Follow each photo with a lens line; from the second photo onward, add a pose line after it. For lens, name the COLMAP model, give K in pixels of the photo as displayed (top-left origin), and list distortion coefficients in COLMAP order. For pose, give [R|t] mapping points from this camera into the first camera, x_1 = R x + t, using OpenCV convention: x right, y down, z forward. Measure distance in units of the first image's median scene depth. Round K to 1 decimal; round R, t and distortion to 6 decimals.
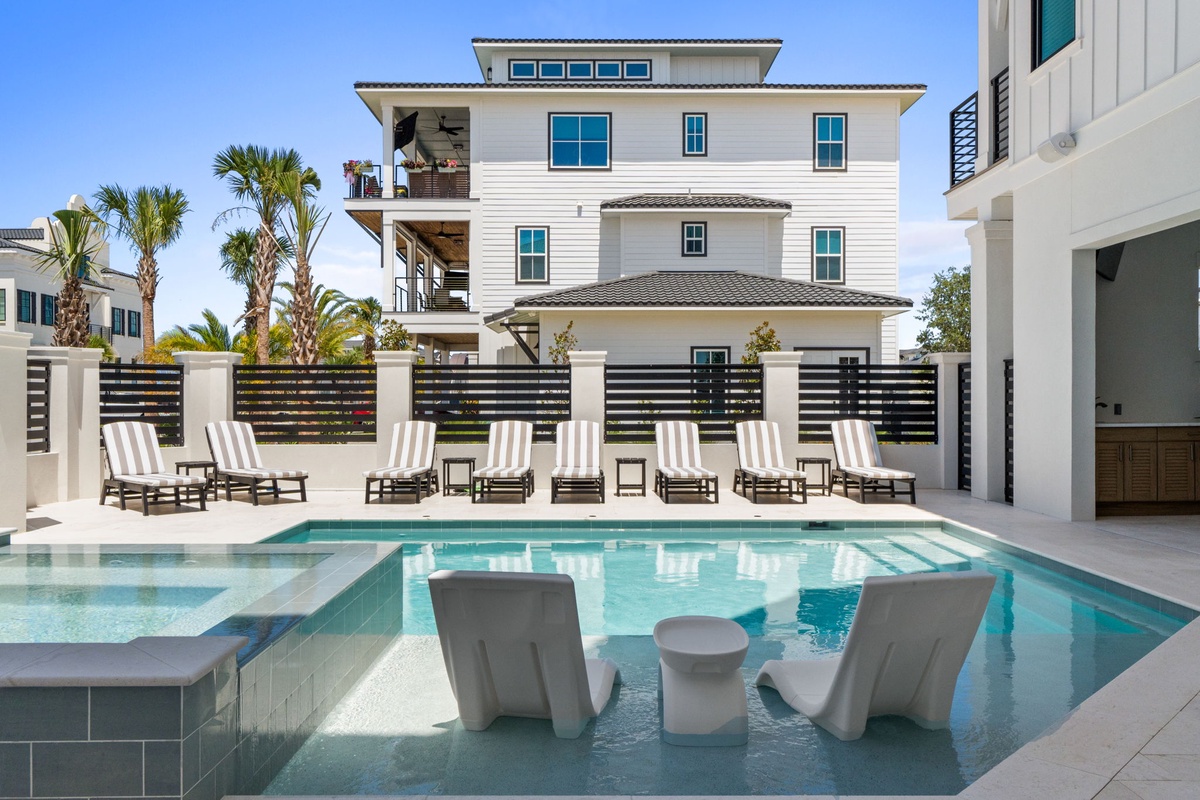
lens RADIAL K [[851.0, 0, 606.0], [0, 851.0, 424.1], [0, 0, 1]] dist [0.027962, -0.004237]
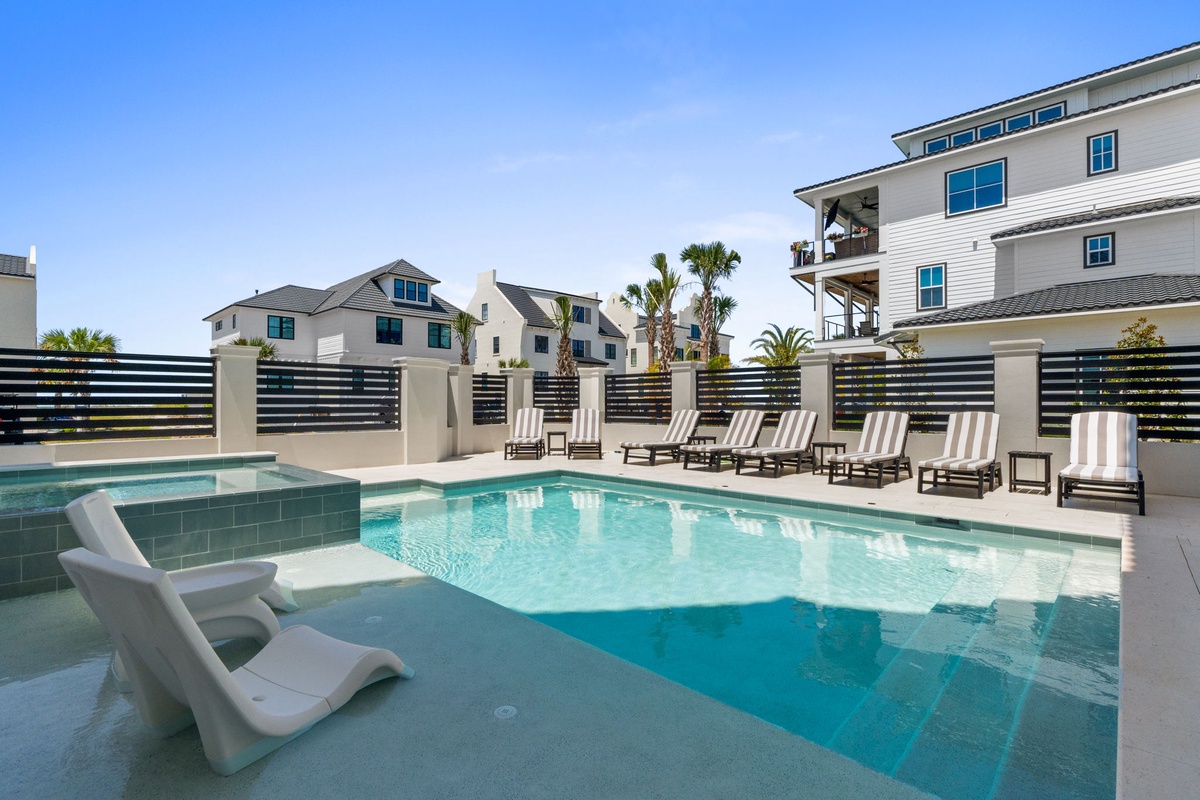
lens RADIAL K [[546.0, 0, 635.6], [0, 546.0, 407.3], [0, 0, 1]] dist [0.002455, 0.000656]
pose [[0.740978, 0.002503, -0.671525, 0.136250], [-0.021263, 0.999579, -0.019737, 0.005265], [0.671193, 0.028903, 0.740719, 0.110085]]
